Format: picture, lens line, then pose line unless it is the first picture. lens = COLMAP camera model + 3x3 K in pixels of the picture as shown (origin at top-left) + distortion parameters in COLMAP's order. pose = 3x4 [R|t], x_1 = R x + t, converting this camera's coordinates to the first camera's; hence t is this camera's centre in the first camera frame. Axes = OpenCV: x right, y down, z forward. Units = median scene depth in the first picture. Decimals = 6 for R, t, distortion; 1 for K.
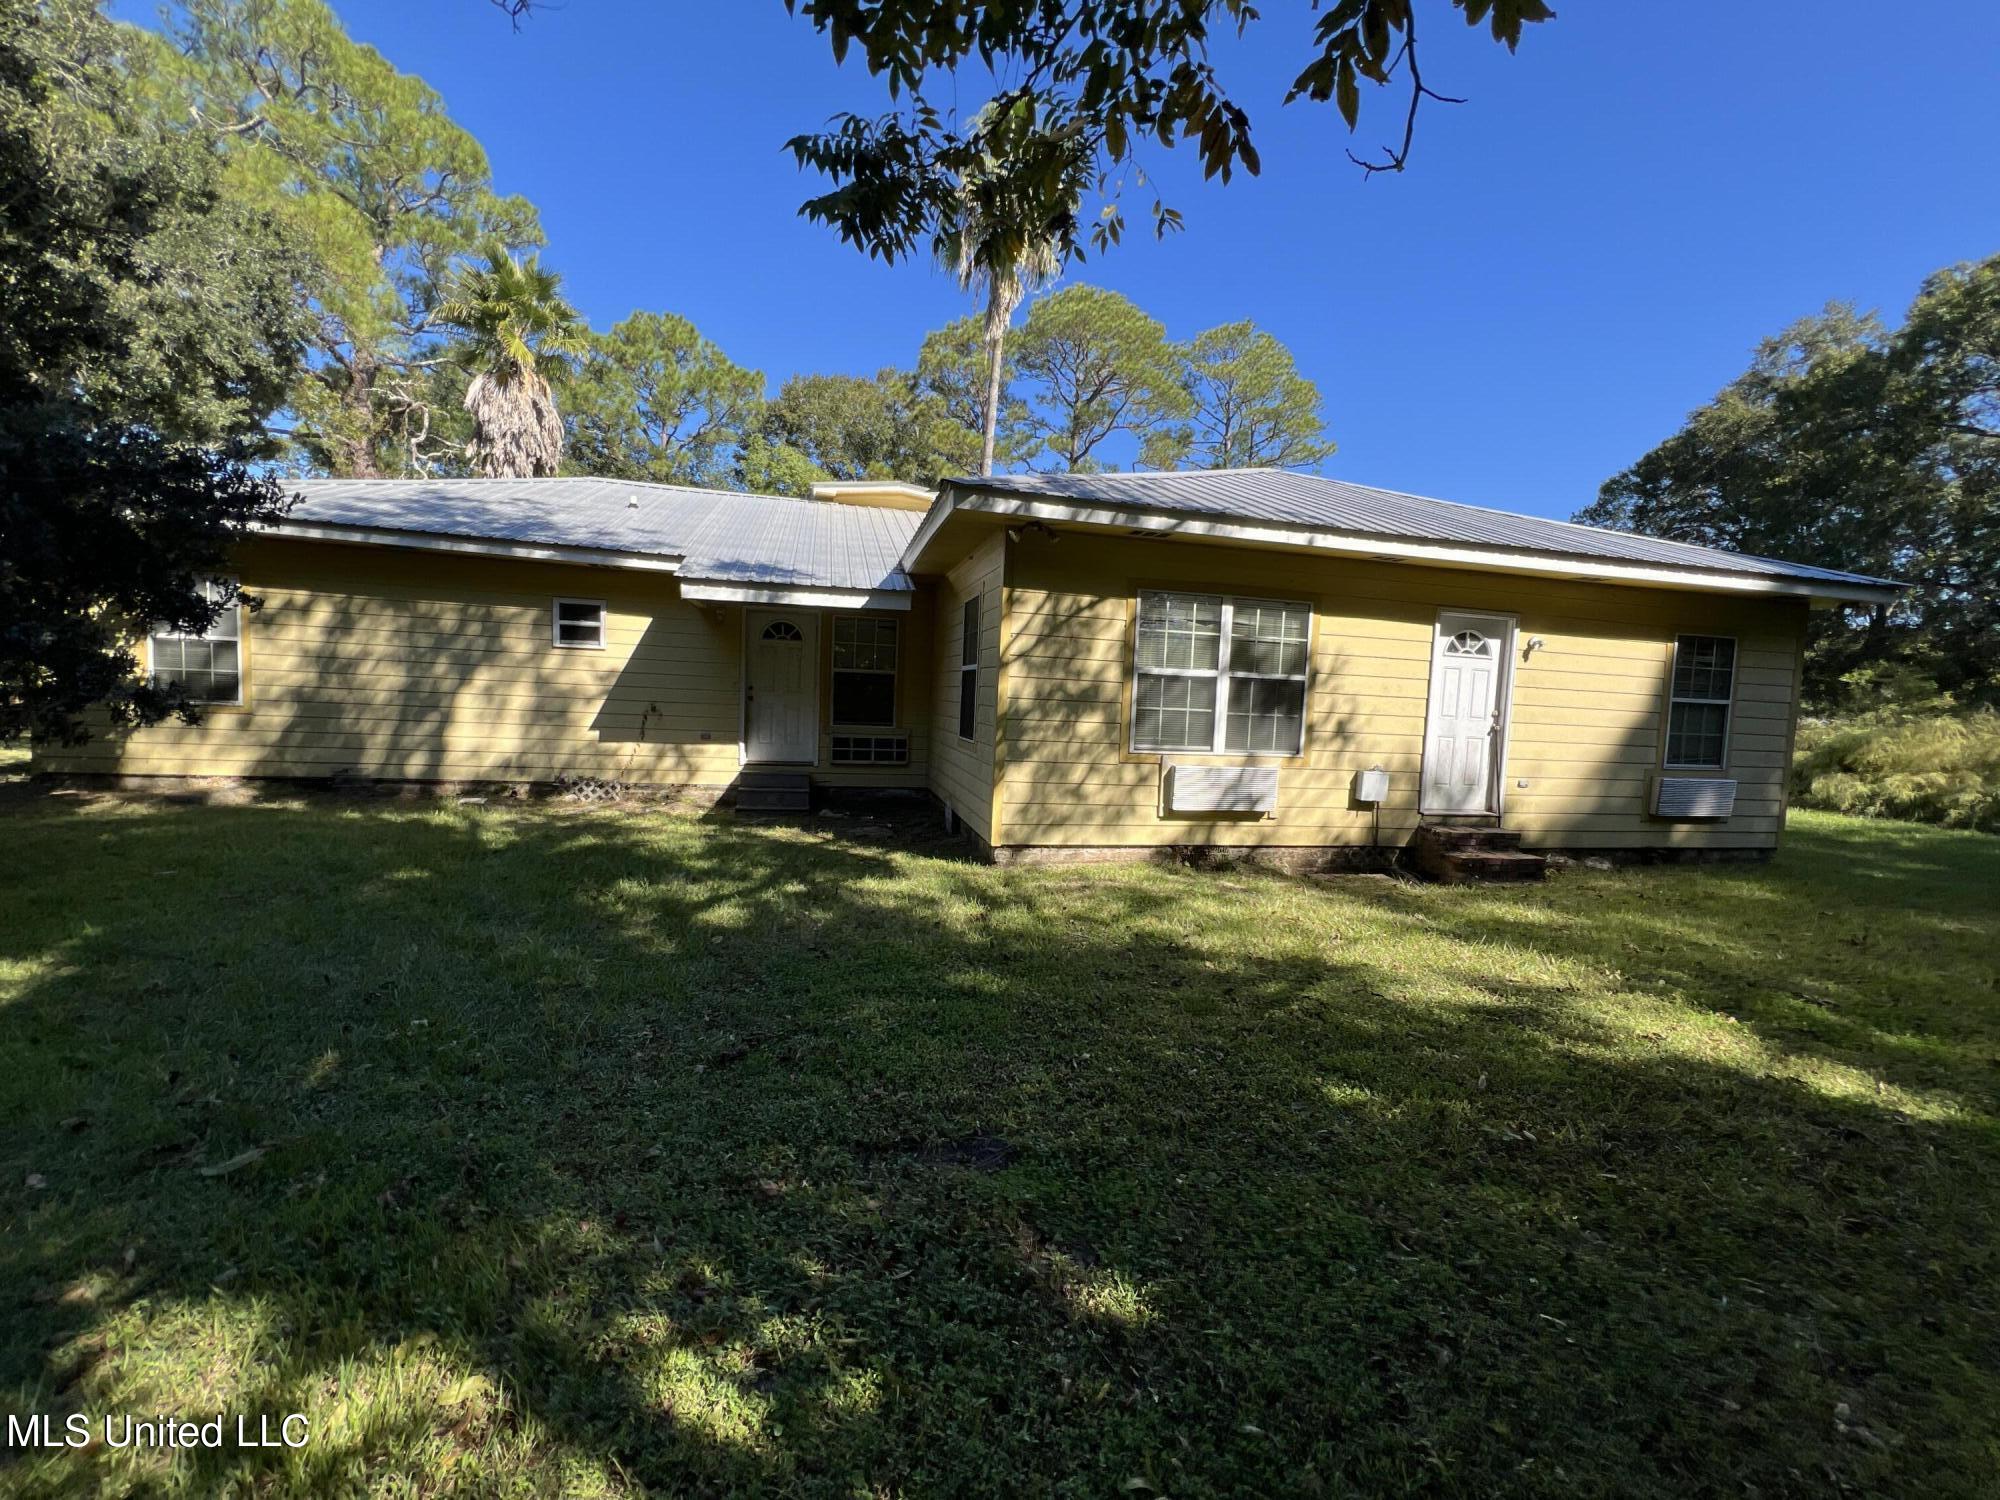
lens RADIAL K [[797.4, 0, 999.4], [0, 797.4, 745.4], [0, 0, 1]] dist [-0.001568, 0.000631]
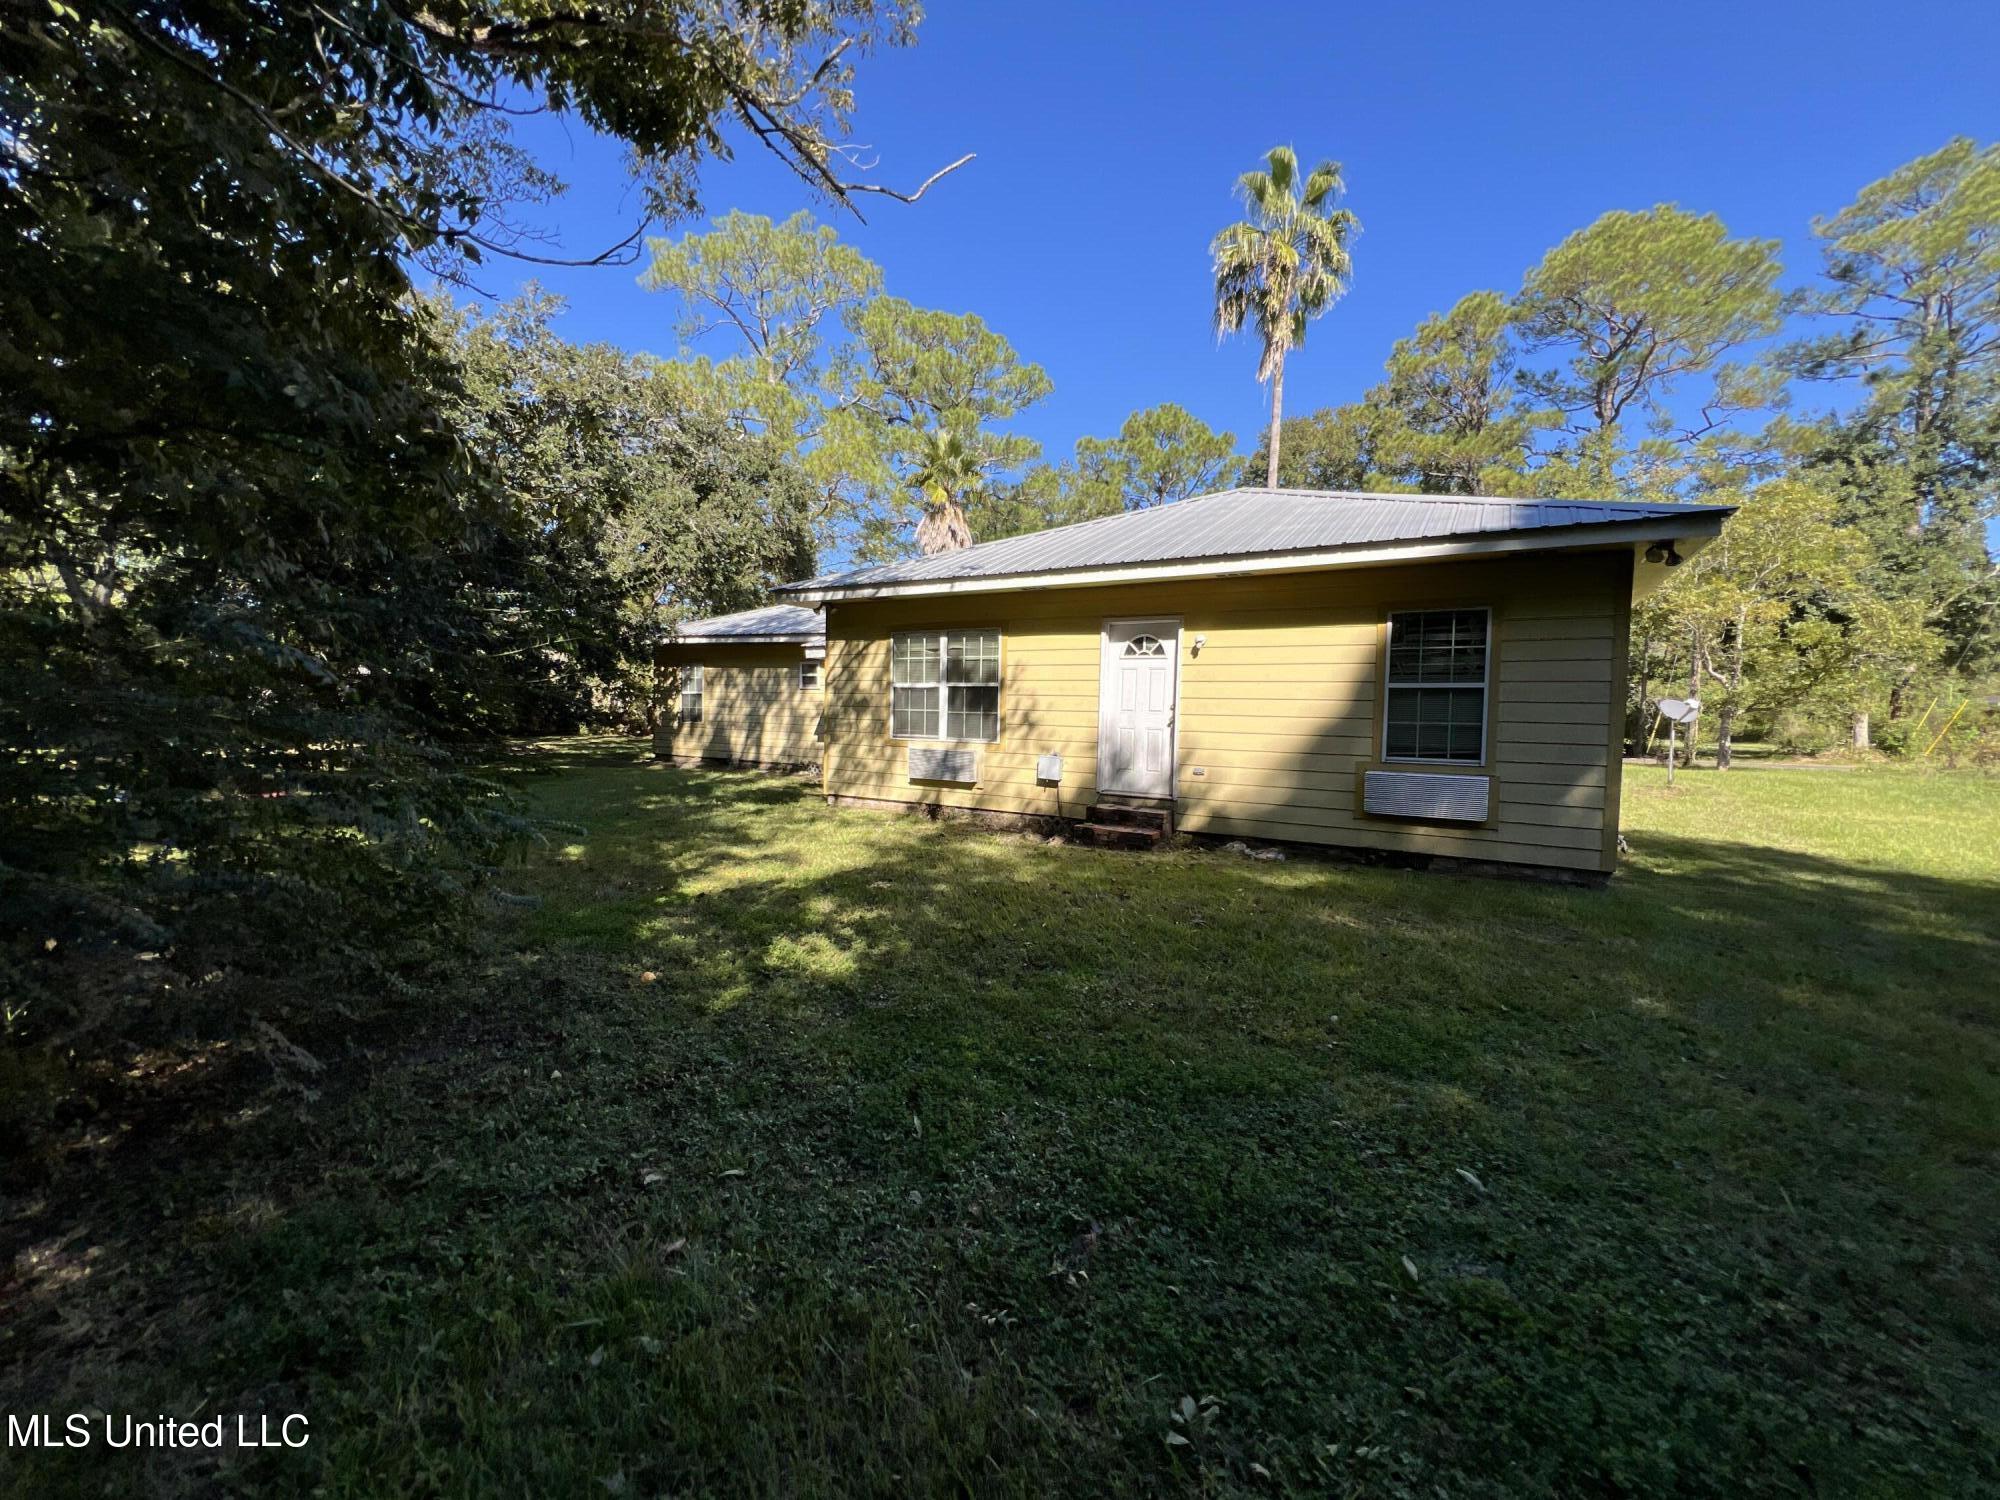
lens RADIAL K [[797.4, 0, 989.5], [0, 797.4, 752.3], [0, 0, 1]] dist [-0.001568, 0.000631]
pose [[0.709686, 0.005800, -0.704494, 1.252503], [-0.035419, 0.998995, -0.027456, 0.063981], [0.703627, 0.044438, 0.709178, 0.041432]]
